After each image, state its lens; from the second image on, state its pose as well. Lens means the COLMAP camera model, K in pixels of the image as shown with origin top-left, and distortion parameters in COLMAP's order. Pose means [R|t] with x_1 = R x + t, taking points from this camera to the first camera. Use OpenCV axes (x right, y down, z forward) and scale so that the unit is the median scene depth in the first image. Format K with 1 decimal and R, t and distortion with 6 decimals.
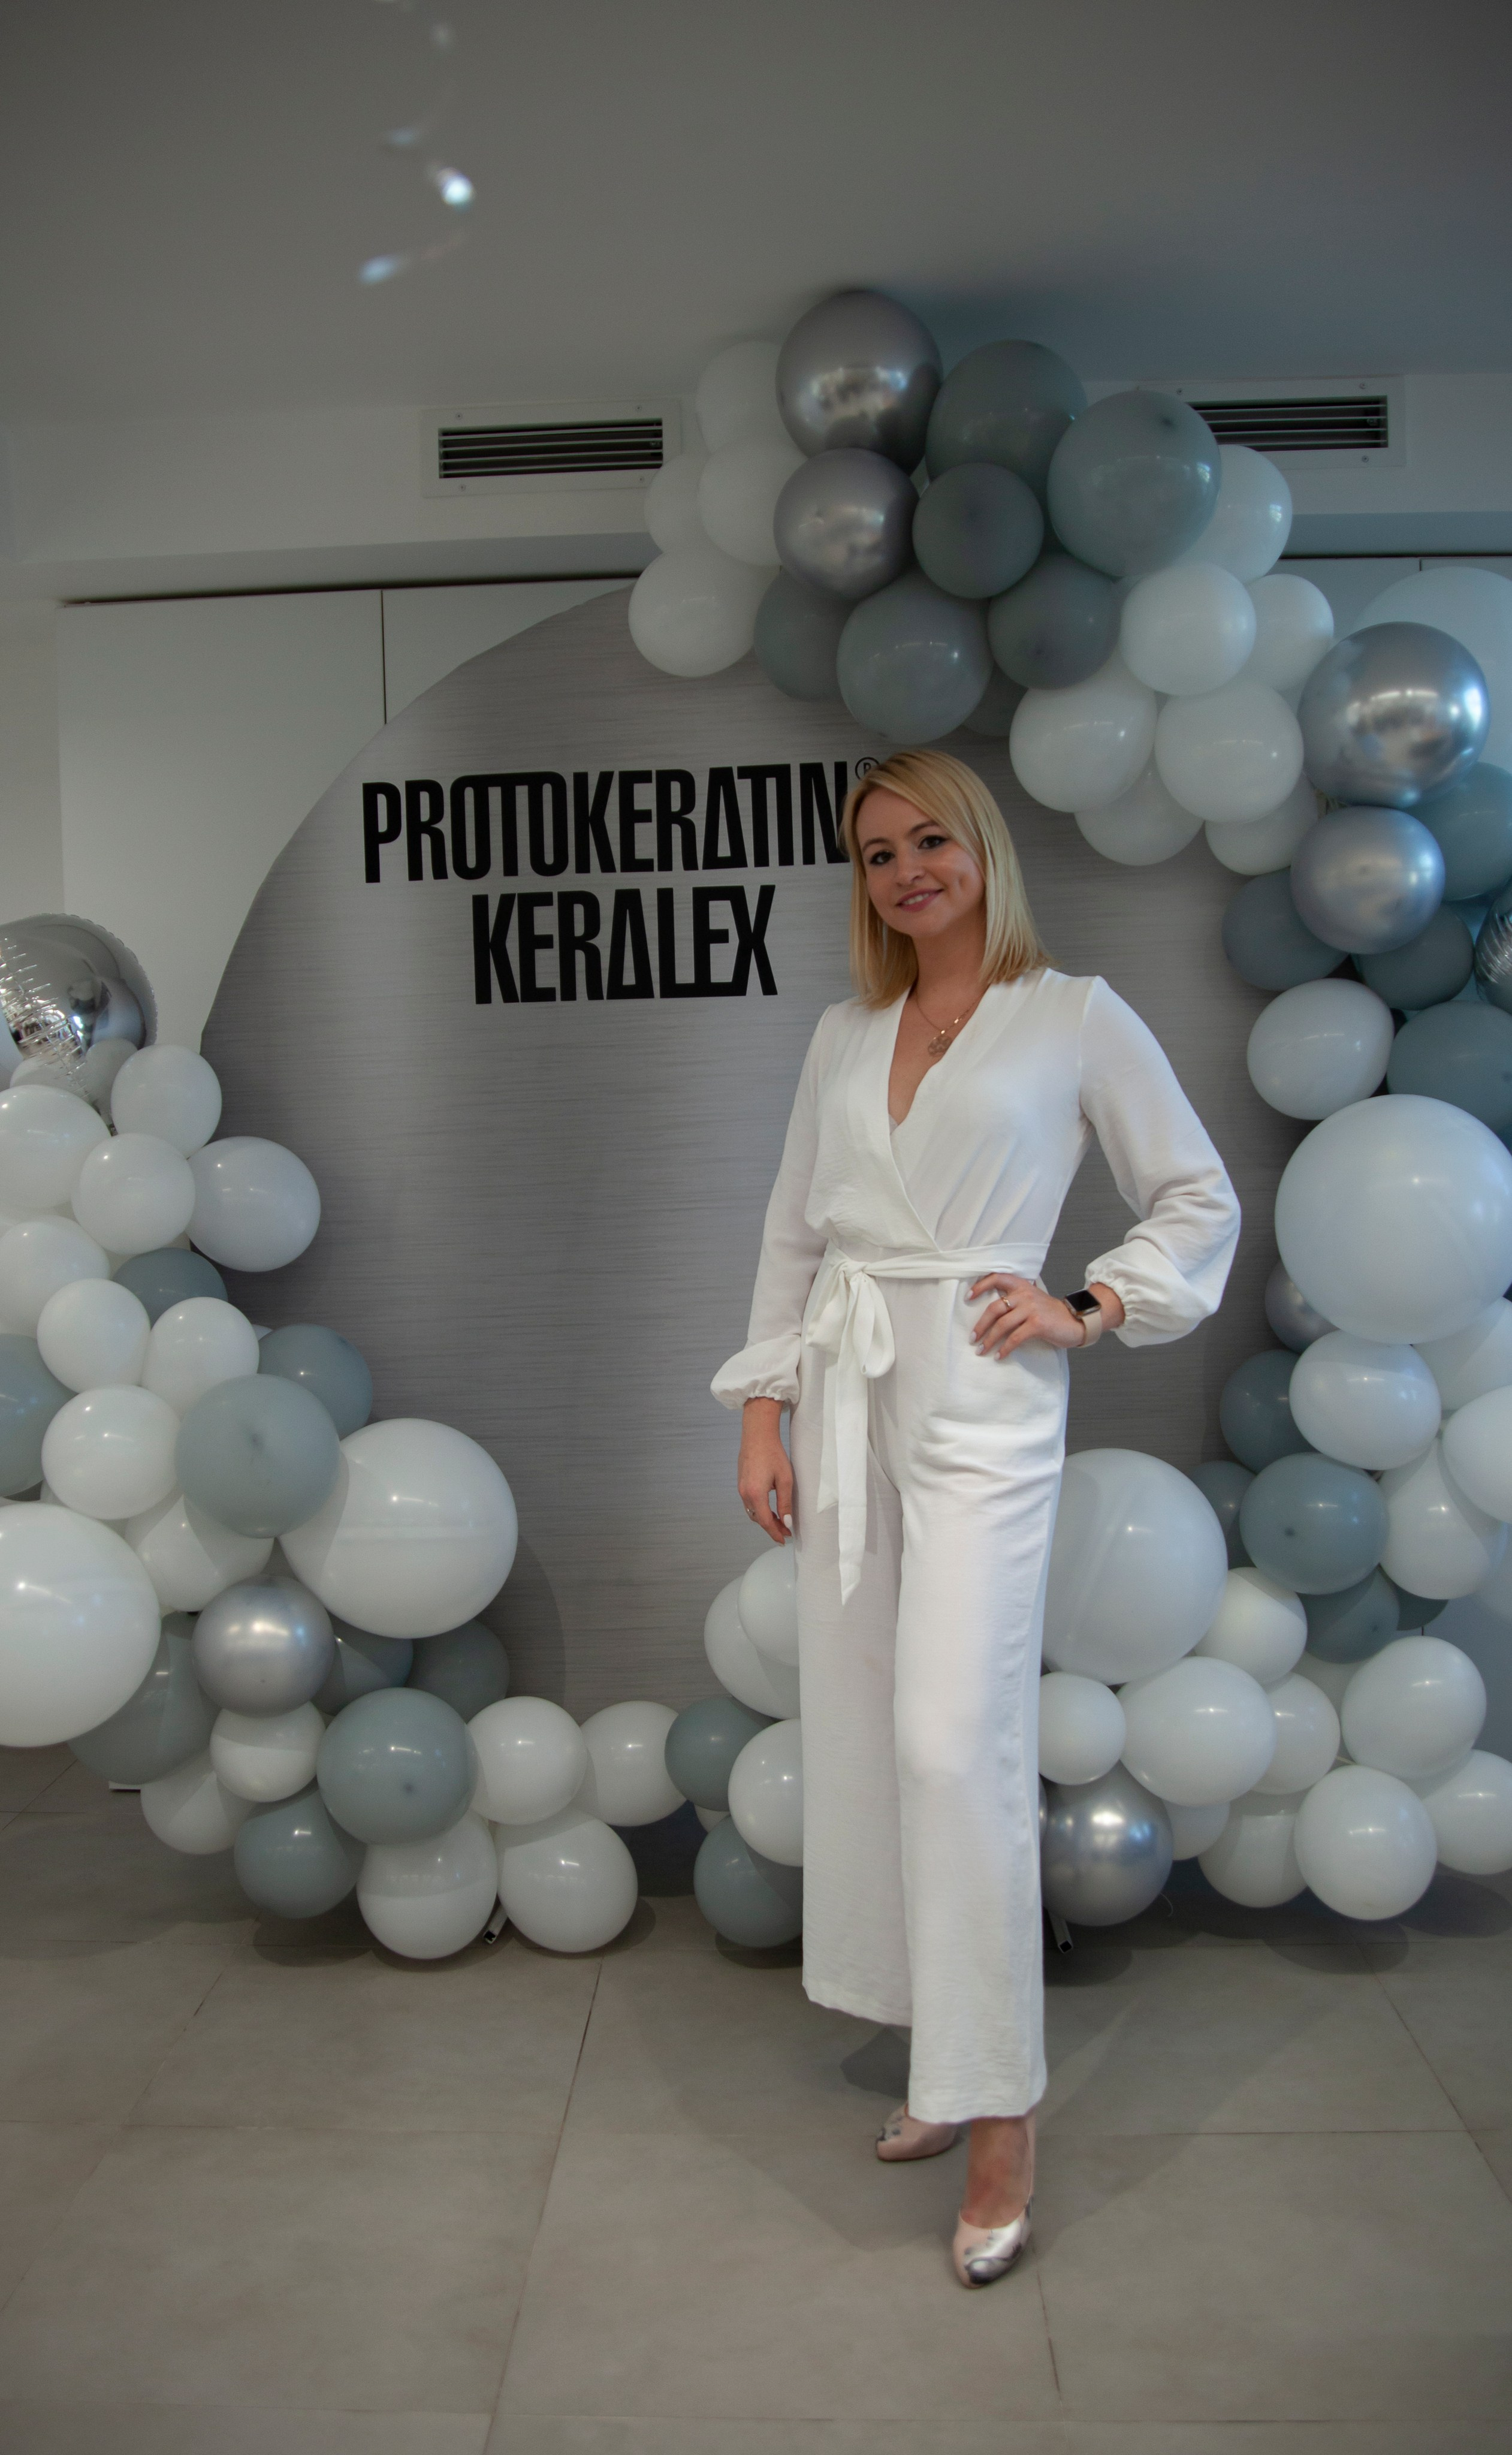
lens RADIAL K [[2125.2, 0, 685.2], [0, 2125.2, 1234.0], [0, 0, 1]] dist [-0.117115, 0.035447]
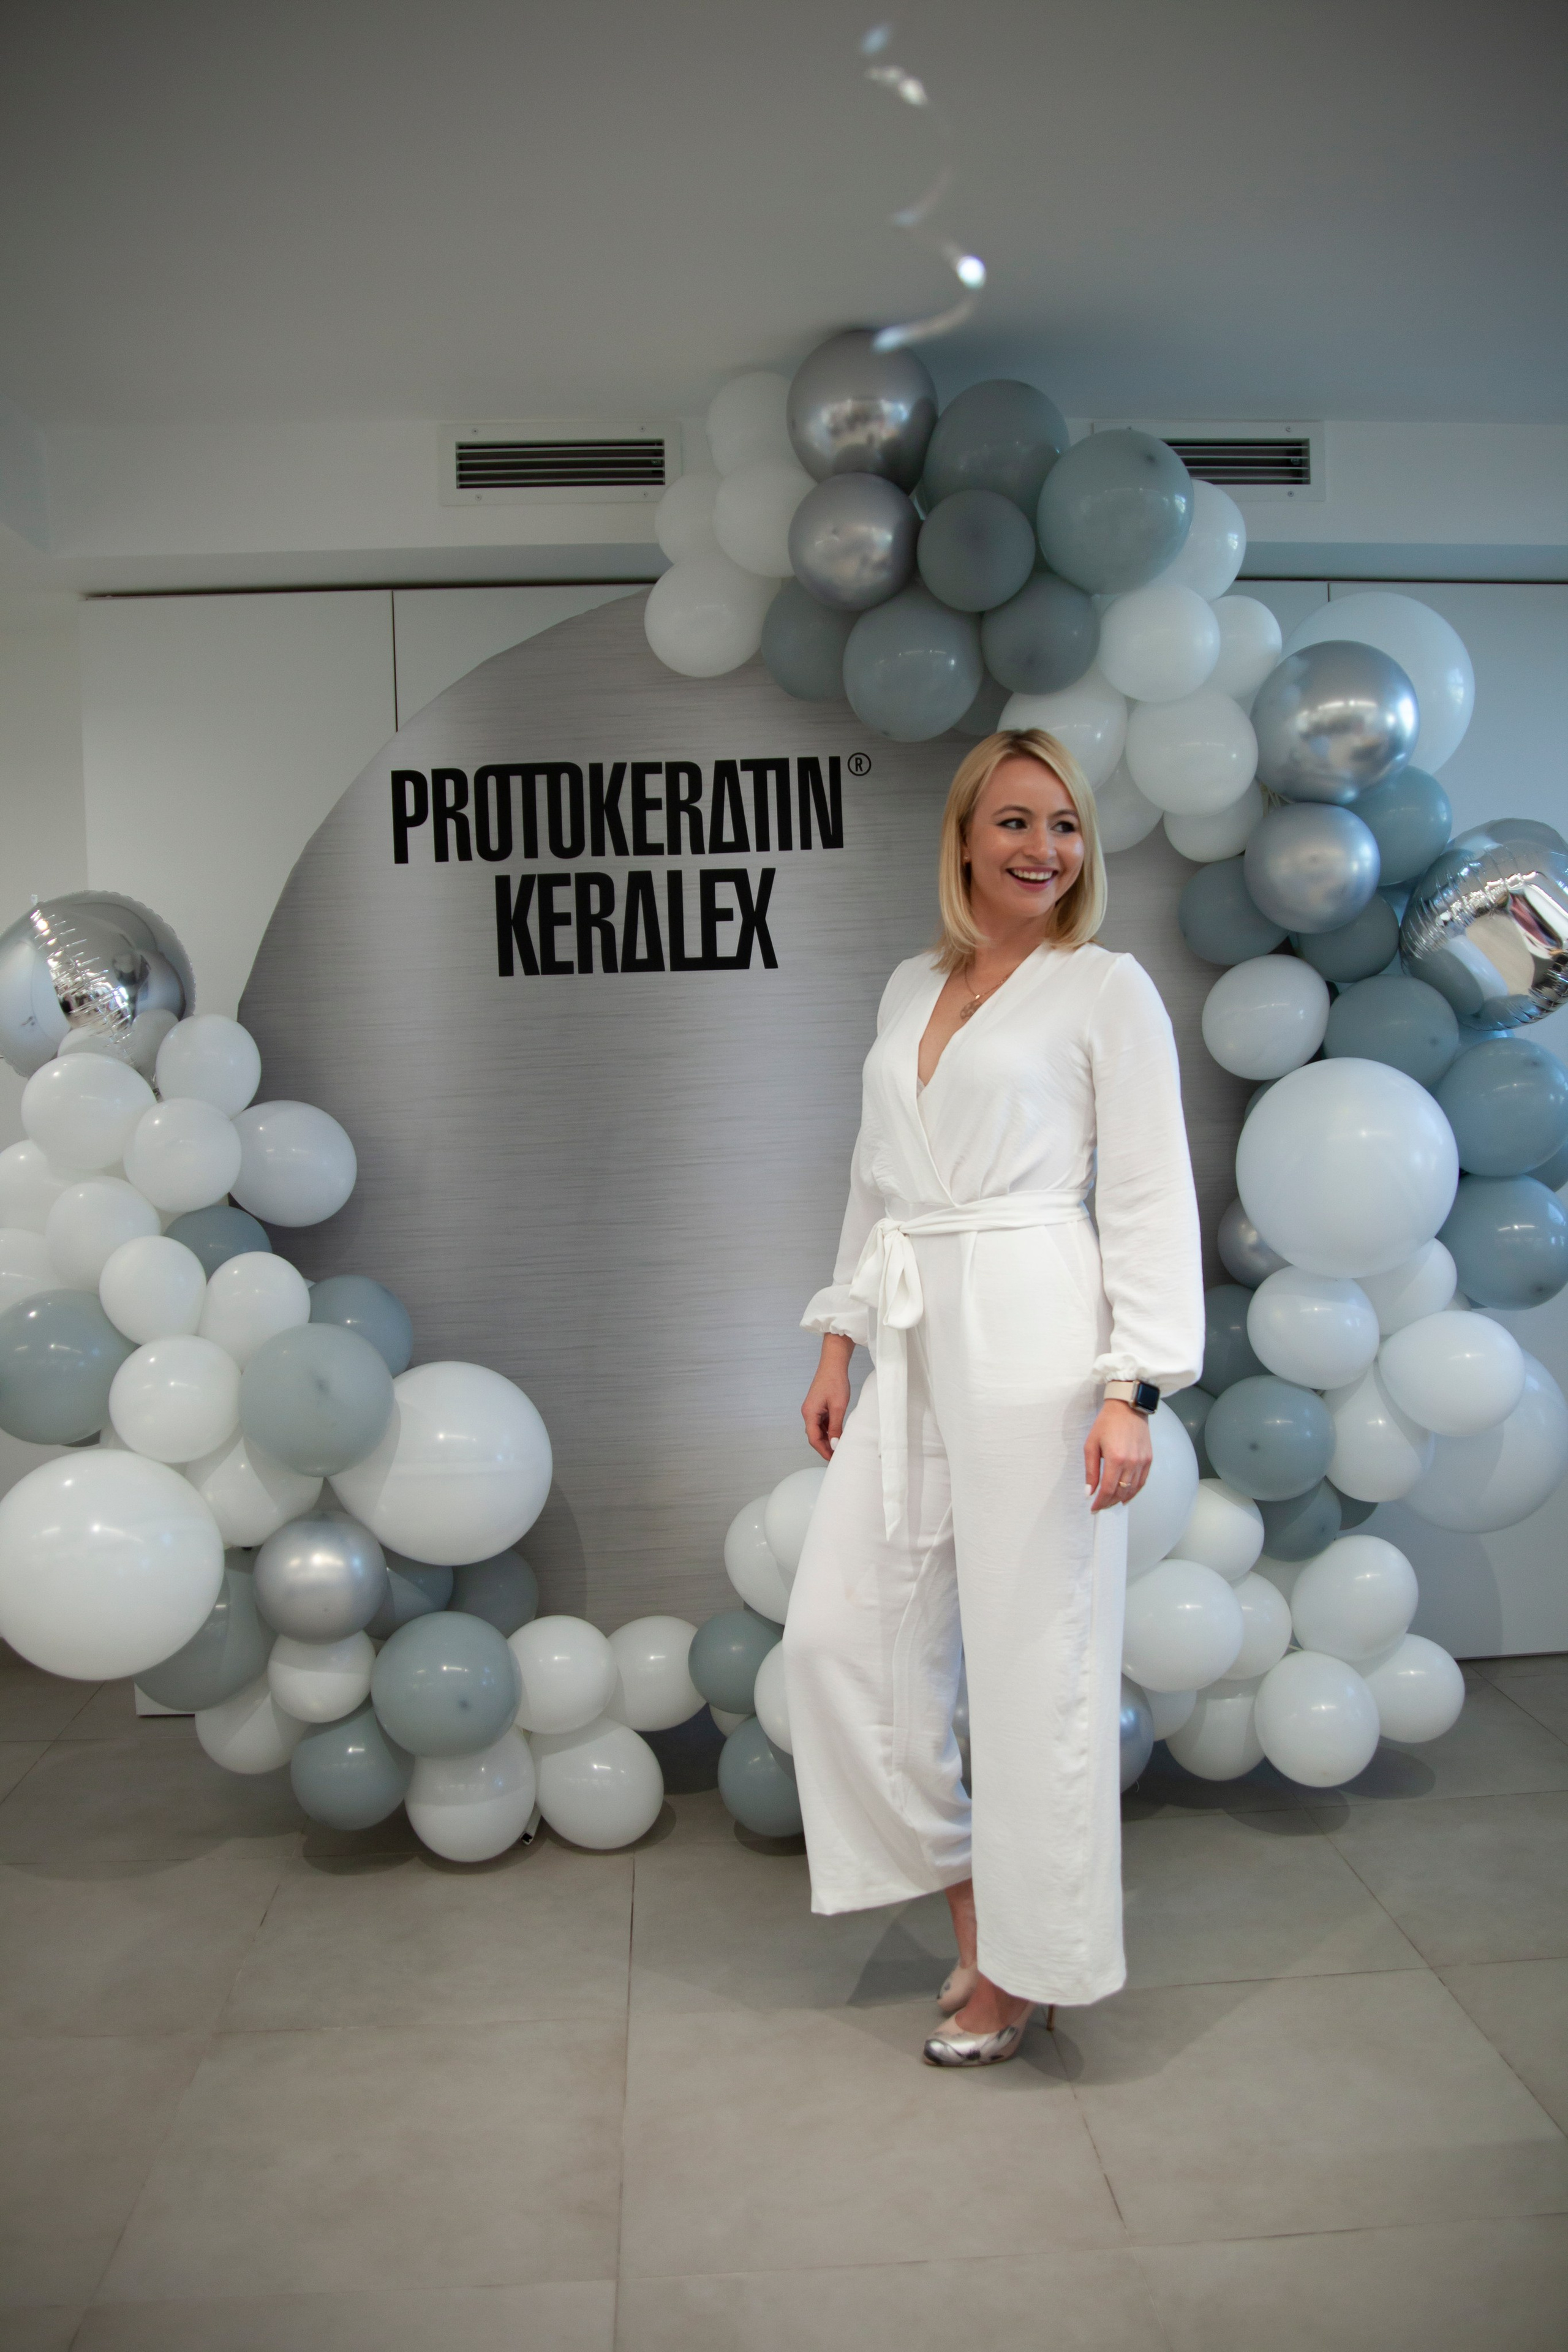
lens RADIAL K [[1944.2, 0, 779.5], [0, 1944.2, 1182.1], [0, 0, 1]] dist [-0.118056, 0.040389]
pose [[0.992938, -0.010723, 0.118153, -0.075484], [0.010644, 0.999943, 0.001292, -0.003462], [-0.118160, -0.000026, 0.992995, 0.003044]]
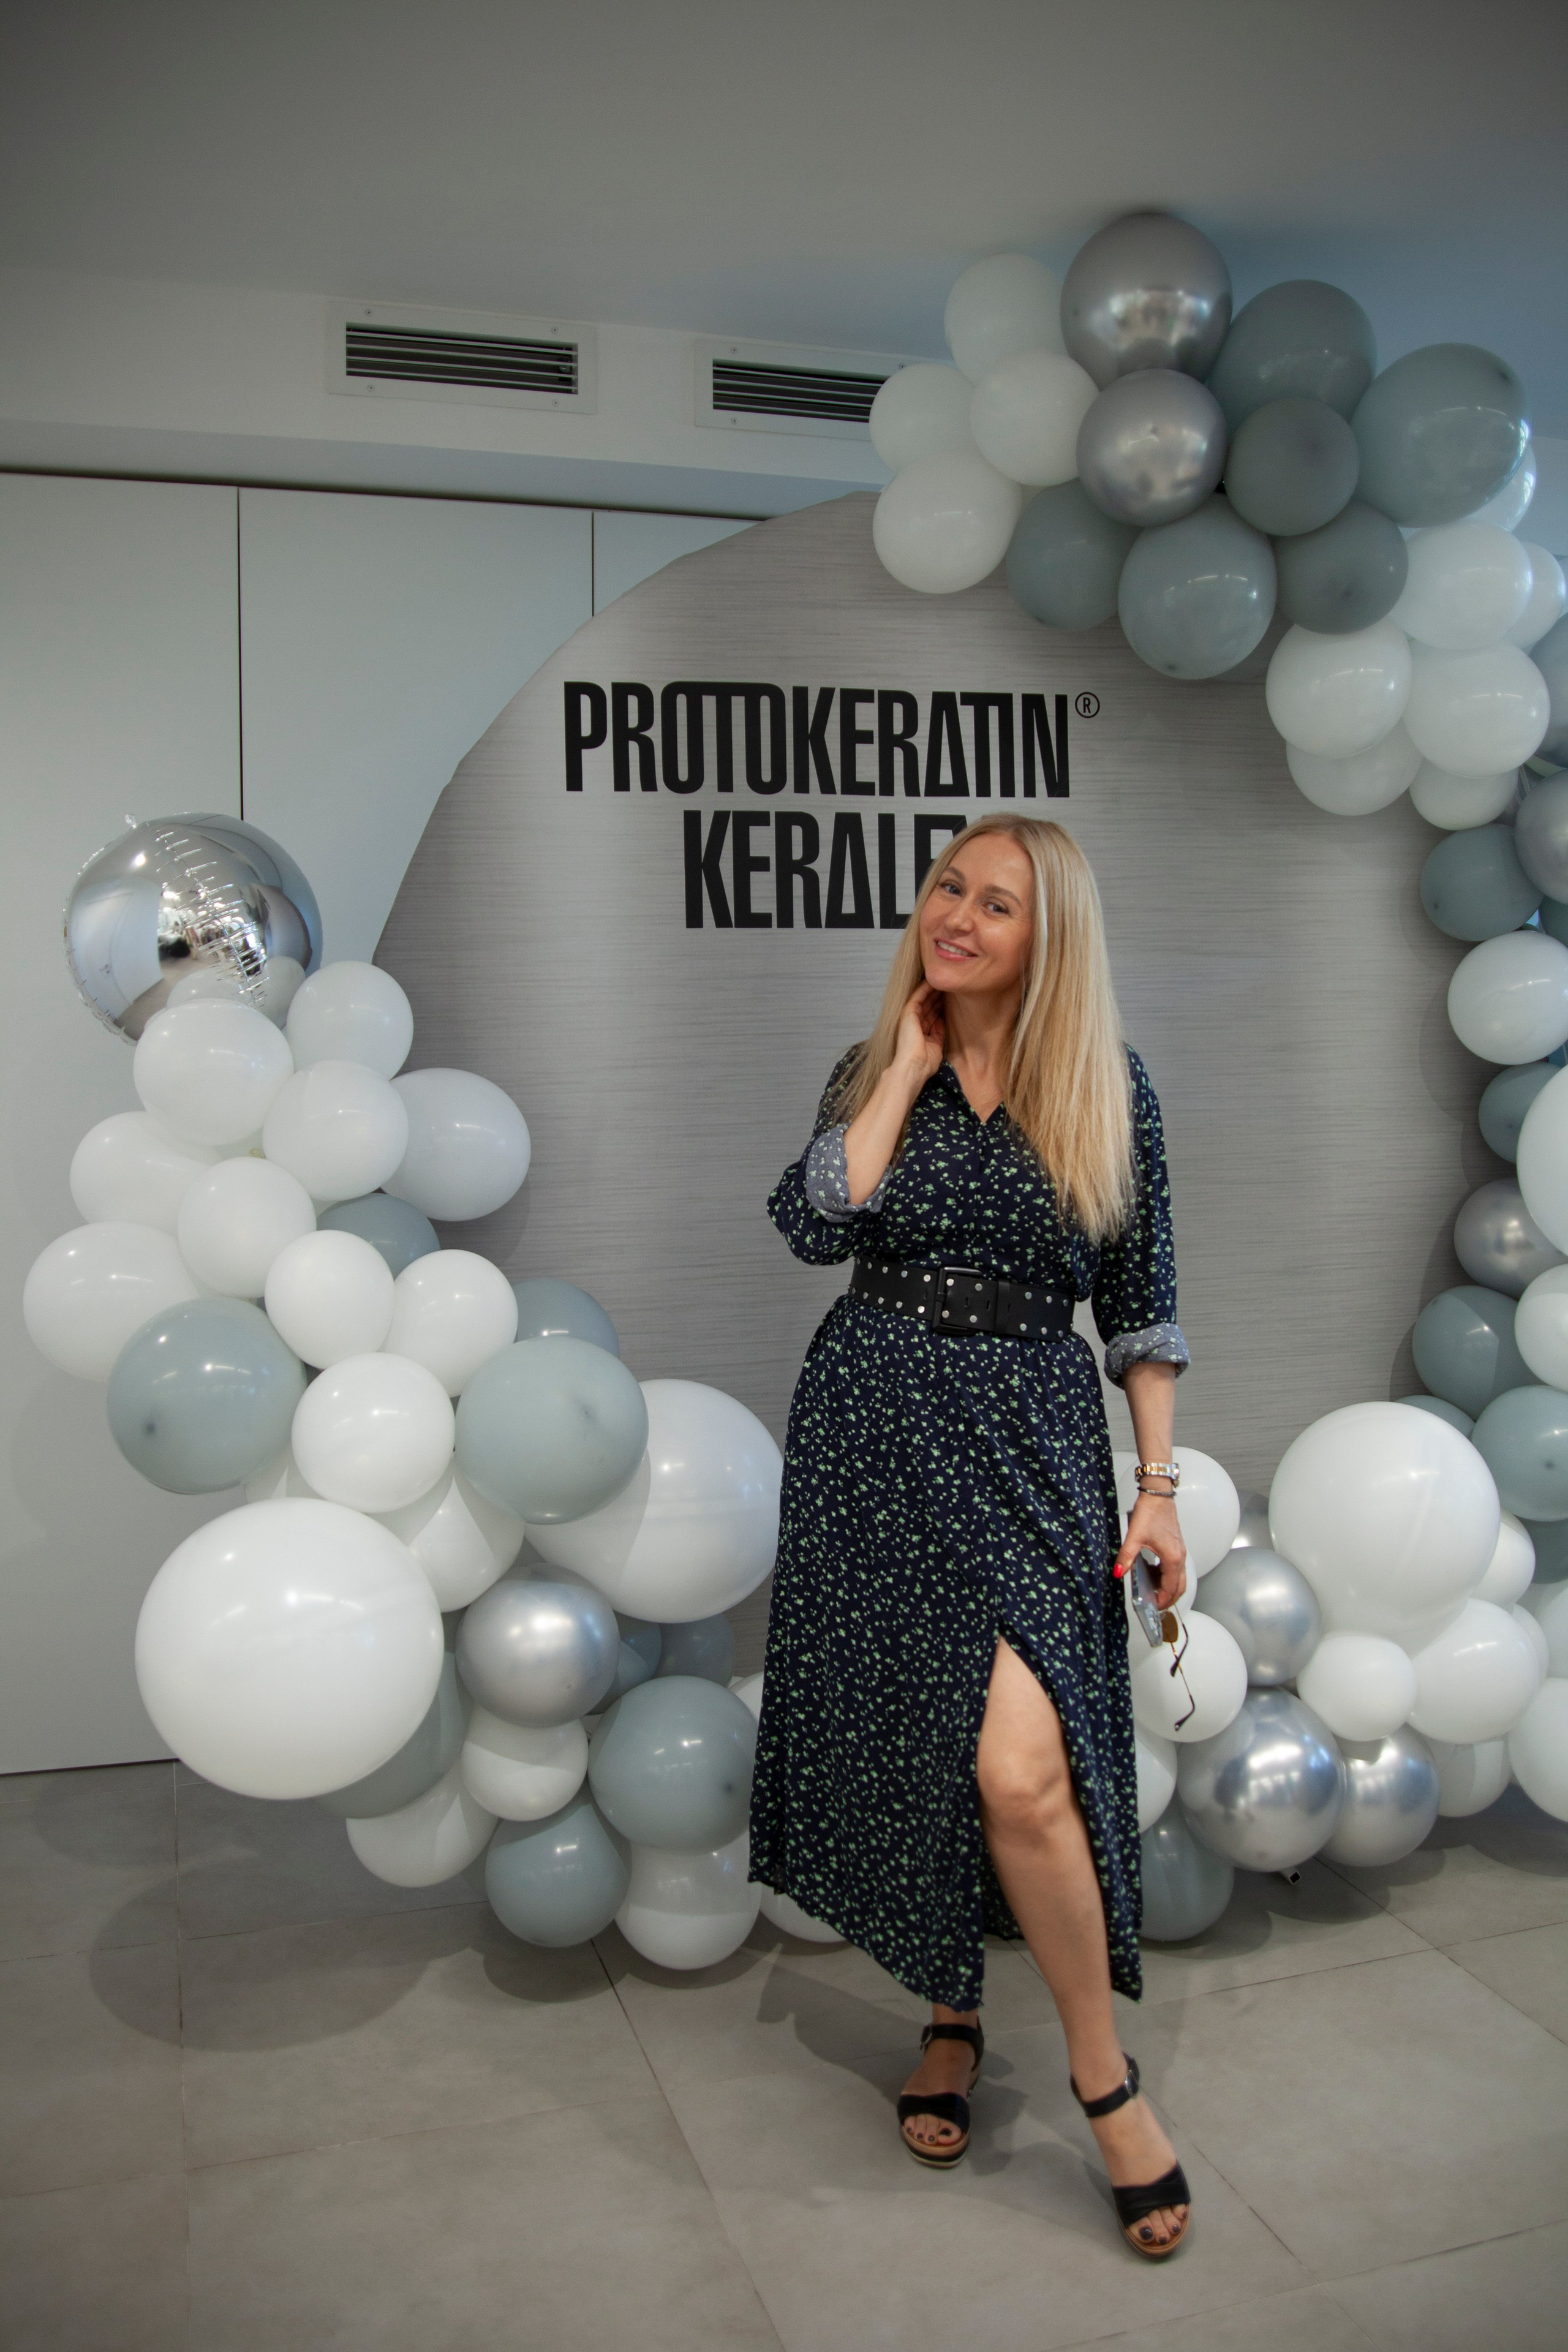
lens RADIAL K [[1978.6, 0, 774.0], [0, 1978.6, 1166.5], [0, 0, 1]] dist [-0.124166, 0.054253]
pose [[0.955223, -0.000651, 0.295885, -0.320554], [0.005692, 0.999853, -0.016176, 0.009622], [-0.295831, 0.017136, 0.955087, 0.171083]]
